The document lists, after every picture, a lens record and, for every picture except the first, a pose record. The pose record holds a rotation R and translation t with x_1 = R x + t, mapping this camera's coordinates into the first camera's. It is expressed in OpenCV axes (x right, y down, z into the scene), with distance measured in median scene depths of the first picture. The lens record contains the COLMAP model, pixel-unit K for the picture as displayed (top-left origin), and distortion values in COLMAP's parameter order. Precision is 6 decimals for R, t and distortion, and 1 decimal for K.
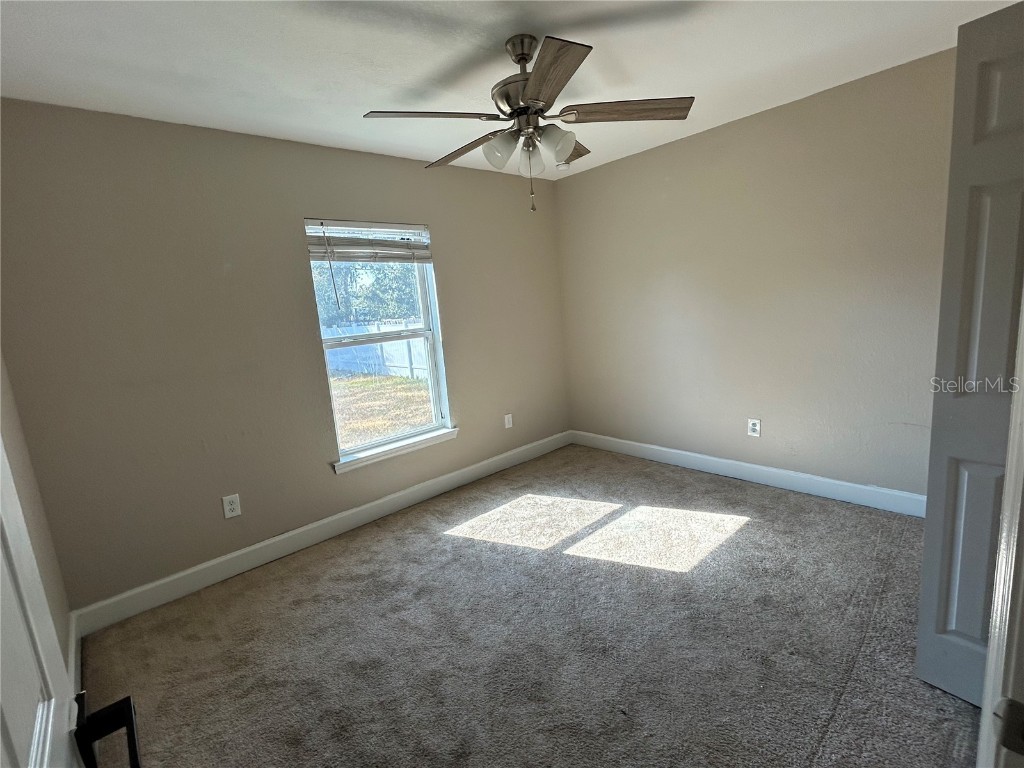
lens RADIAL K [[464.6, 0, 513.1], [0, 464.6, 398.4], [0, 0, 1]] dist [-0.000724, -0.000079]
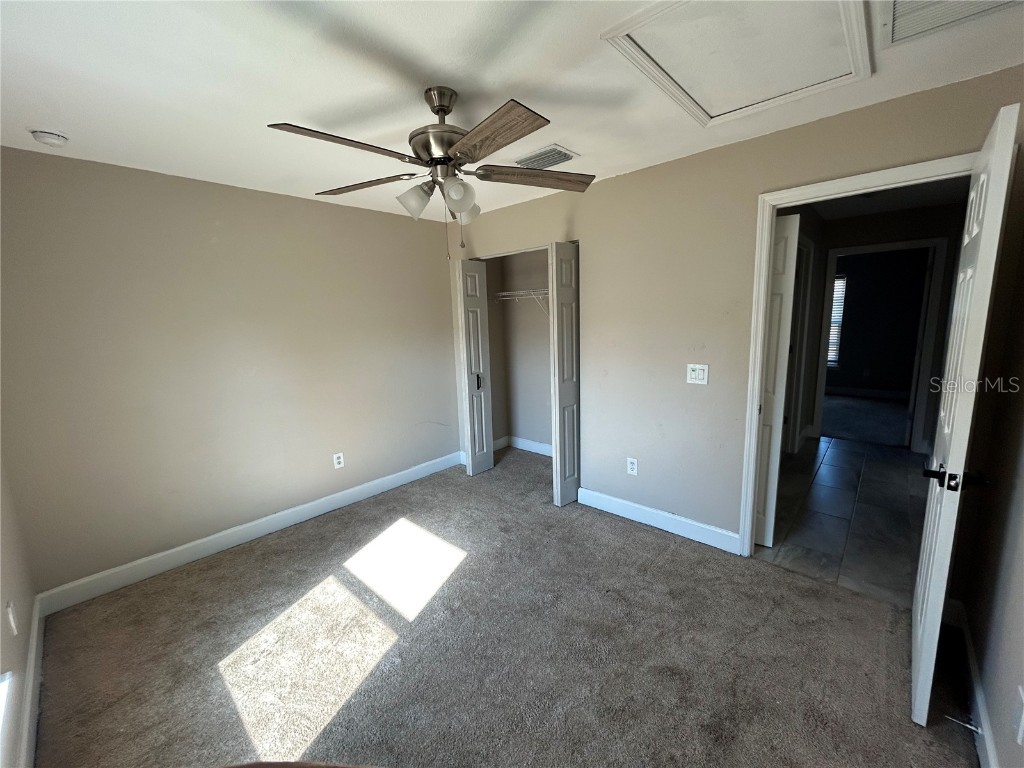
lens RADIAL K [[413.1, 0, 511.7], [0, 413.1, 383.1], [0, 0, 1]] dist [0.000573, 0.000467]
pose [[-0.084982, -0.072020, 0.993776, -0.558563], [0.237366, 0.967206, 0.090392, -0.120046], [-0.967696, 0.243570, -0.065100, 0.613783]]
